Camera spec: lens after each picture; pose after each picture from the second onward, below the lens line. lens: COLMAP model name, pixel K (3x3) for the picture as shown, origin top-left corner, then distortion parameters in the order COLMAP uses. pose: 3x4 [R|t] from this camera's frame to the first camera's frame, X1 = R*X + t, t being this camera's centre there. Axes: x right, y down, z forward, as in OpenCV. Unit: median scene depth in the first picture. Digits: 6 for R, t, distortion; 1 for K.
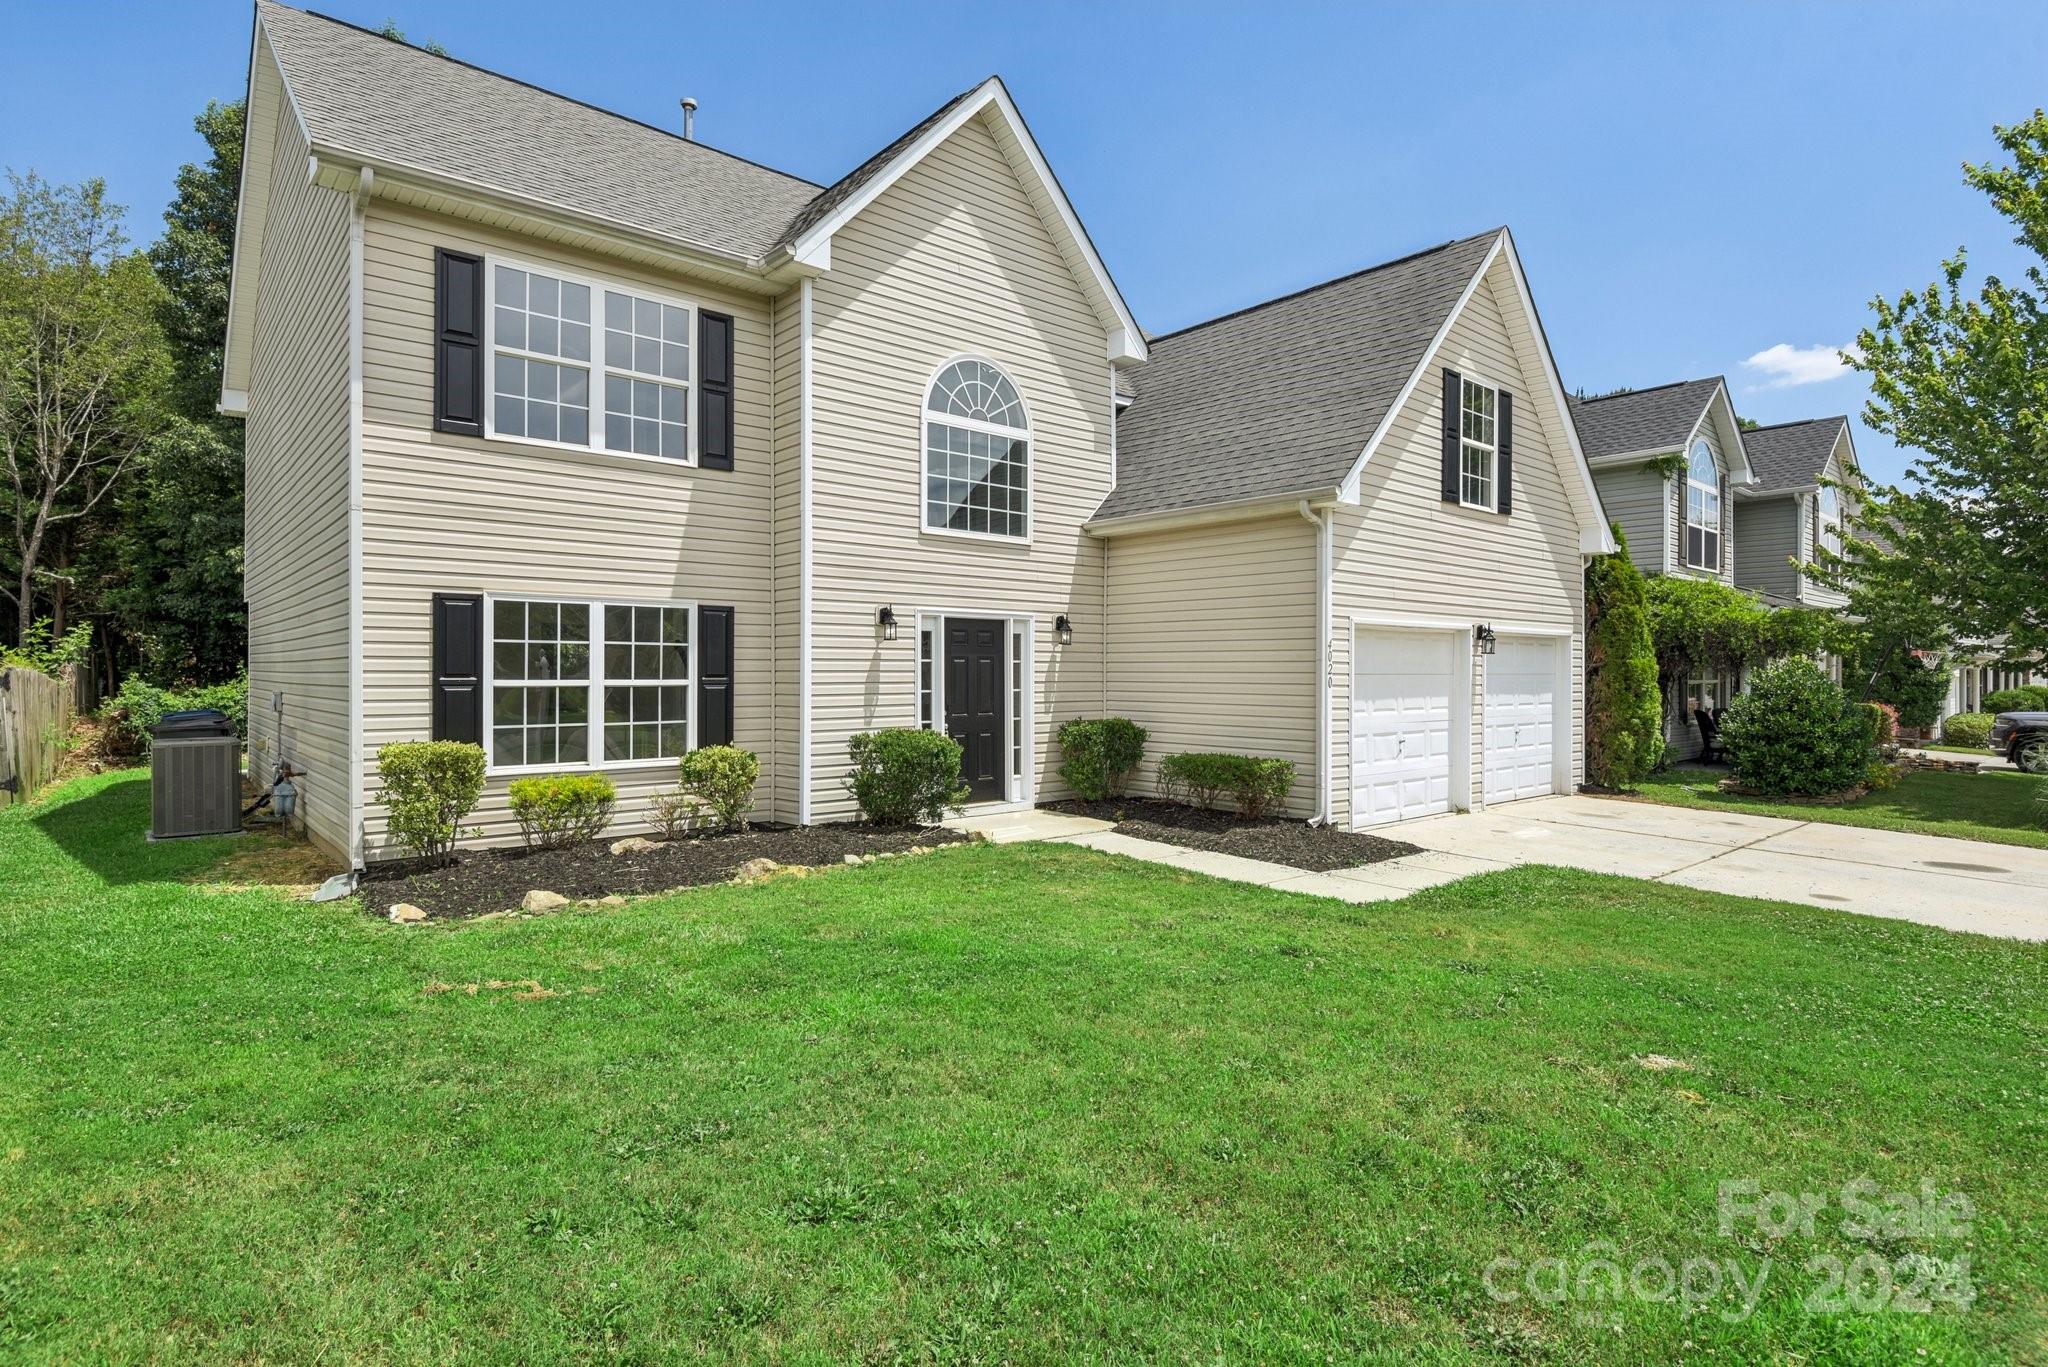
lens RADIAL K [[1045.1, 0, 1024.0], [0, 1045.1, 683.5], [0, 0, 1]] dist [0.004988, -0.016832]
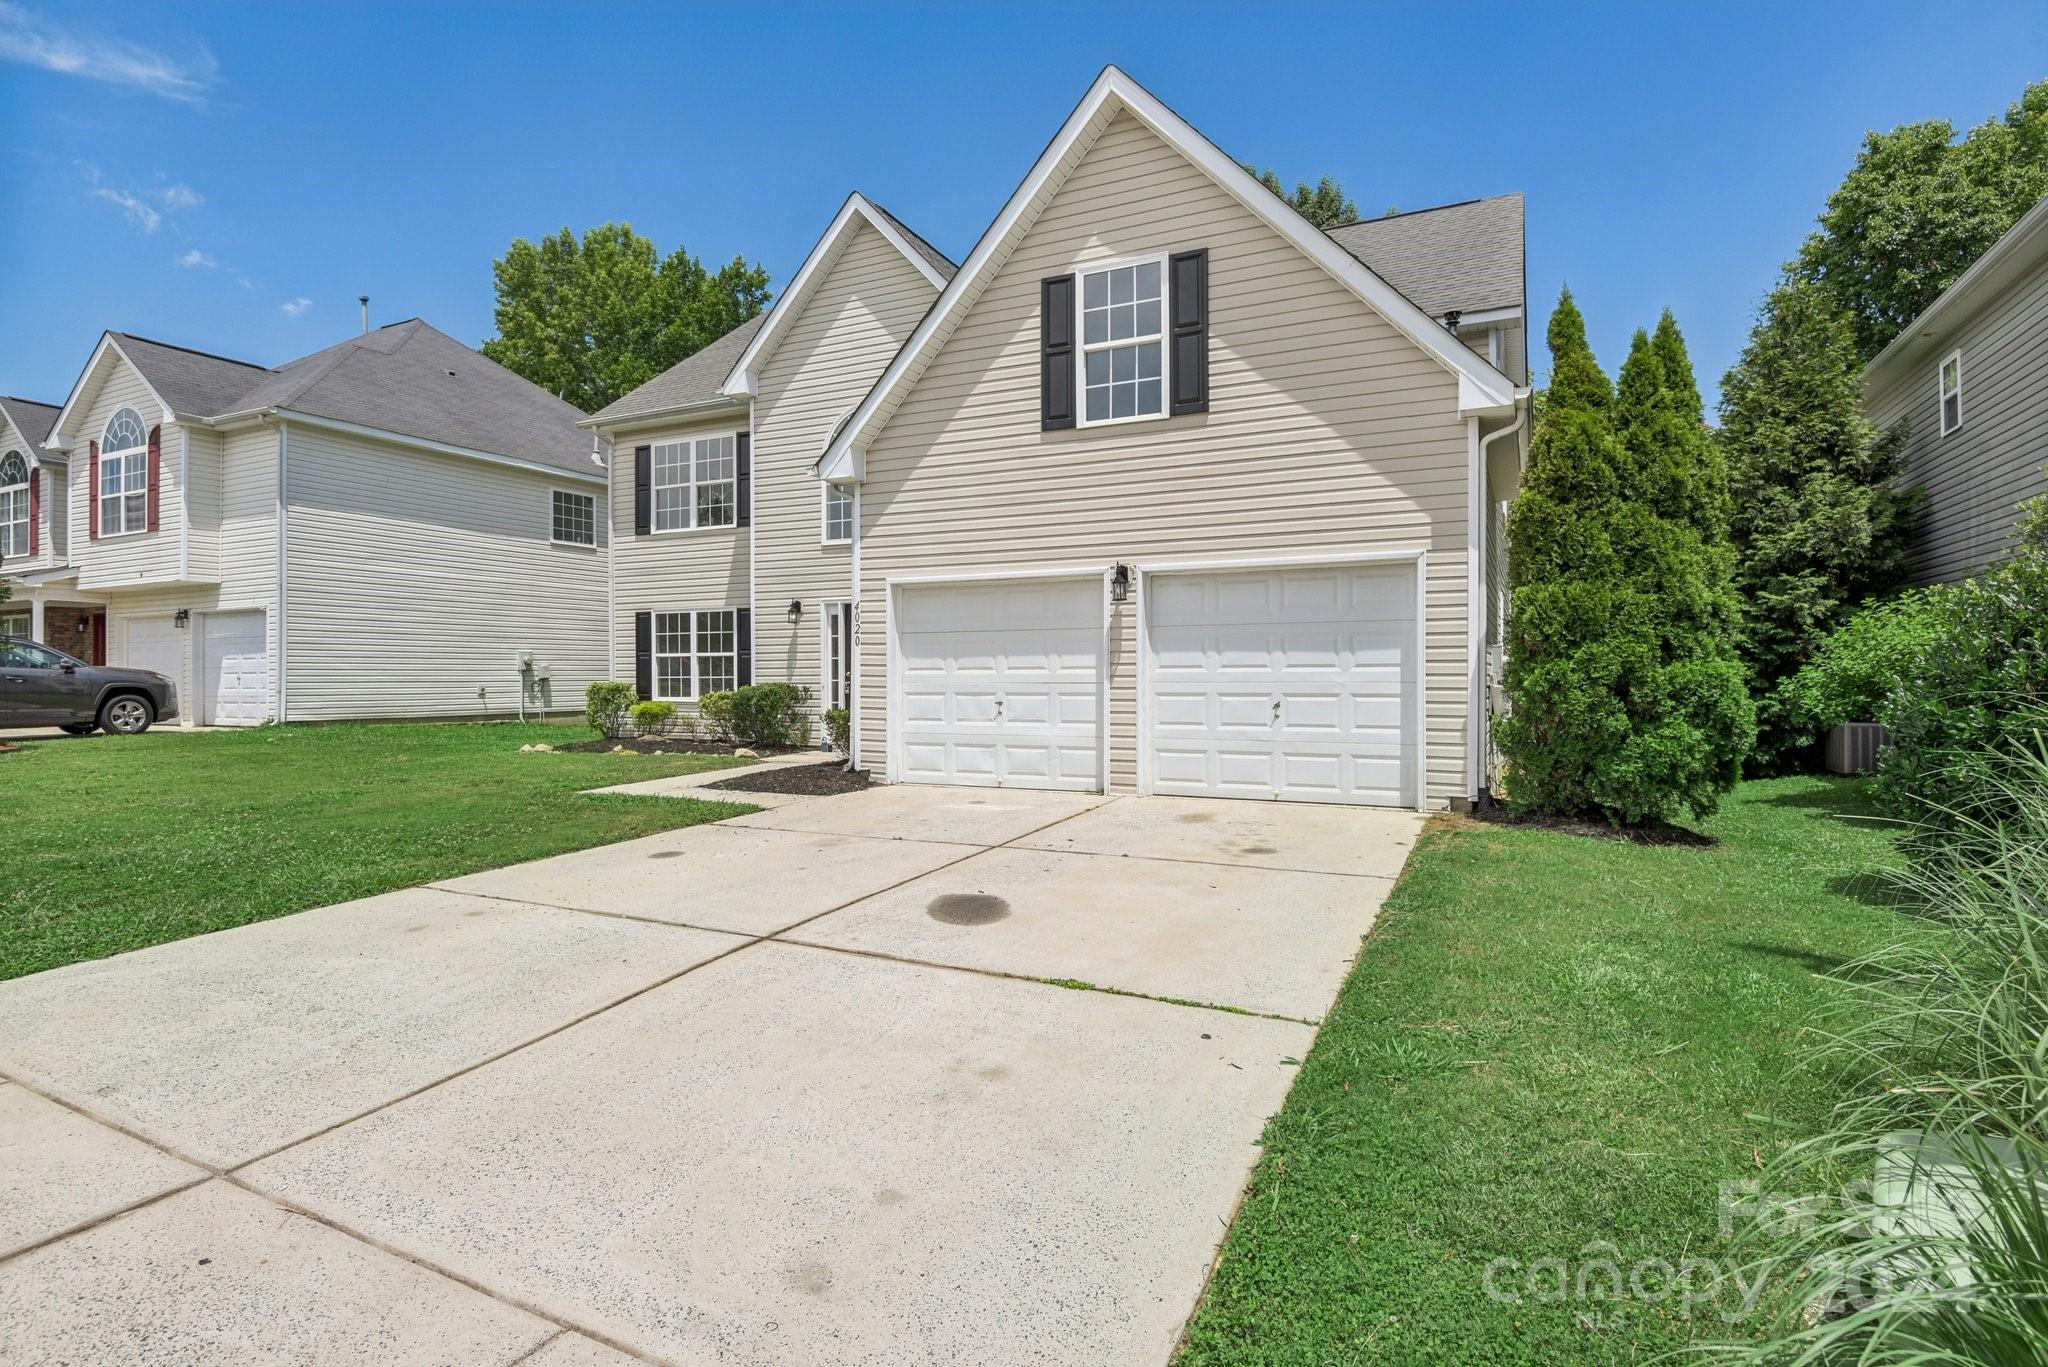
lens RADIAL K [[1045.1, 0, 1024.0], [0, 1045.1, 683.5], [0, 0, 1]] dist [0.004988, -0.016832]
pose [[0.394230, 0.001716, -0.919010, 1.398793], [-0.005944, 0.999982, -0.000683, 0.044347], [0.918993, 0.005732, 0.394233, 0.745653]]
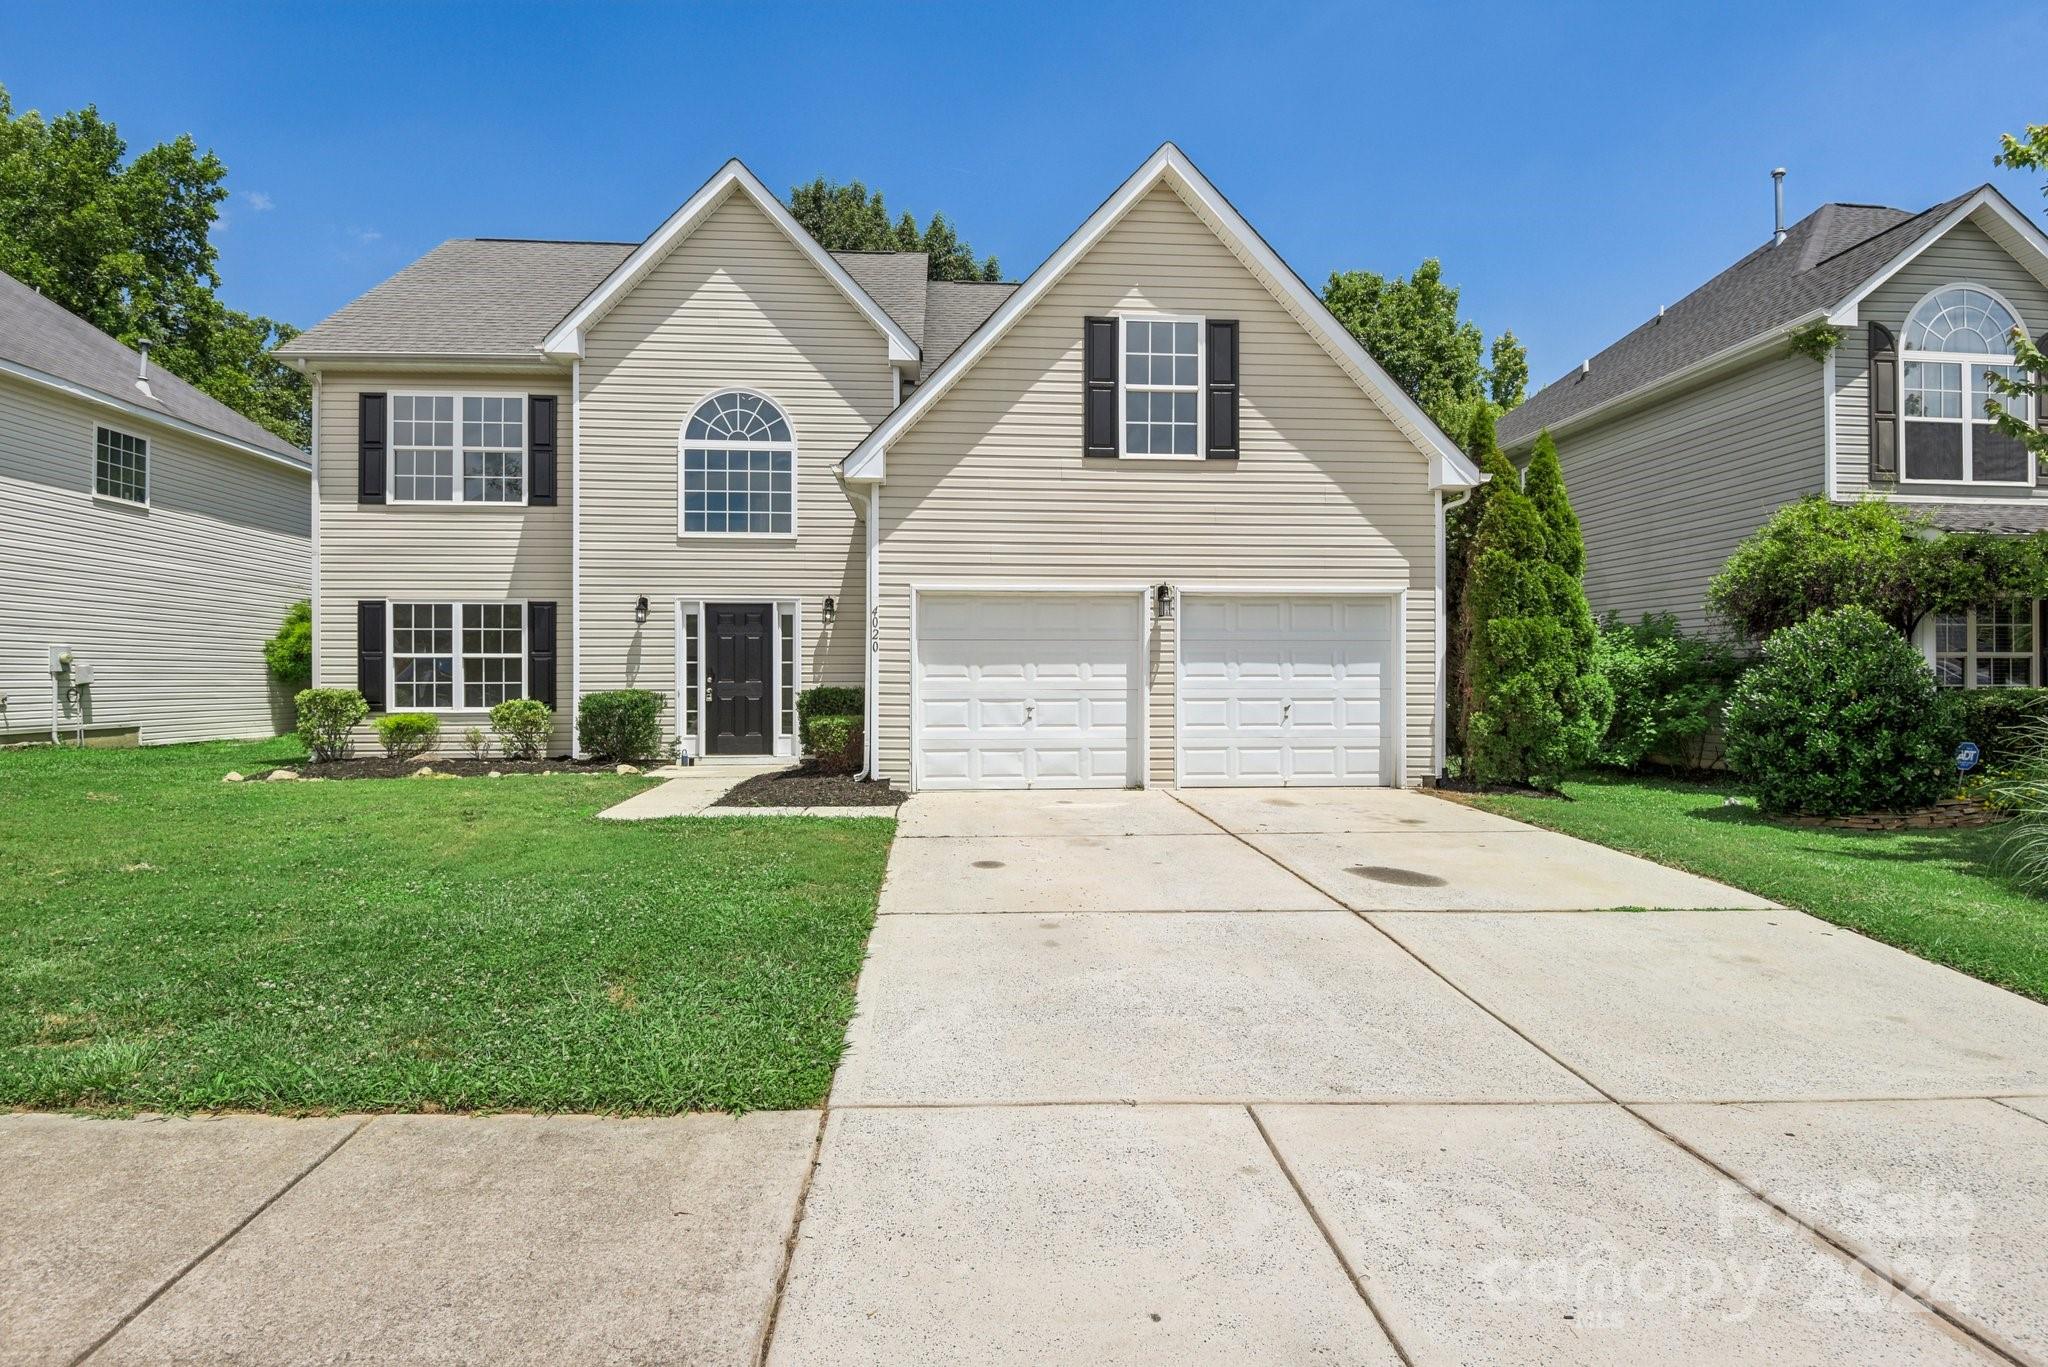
lens RADIAL K [[1062.5, 0, 1024.0], [0, 1062.5, 683.5], [0, 0, 1]] dist [0.004882, -0.018691]
pose [[0.806939, -0.001972, -0.590631, 1.076993], [-0.003919, 0.999955, -0.008693, 0.046376], [0.590622, 0.009329, 0.806895, 0.222168]]
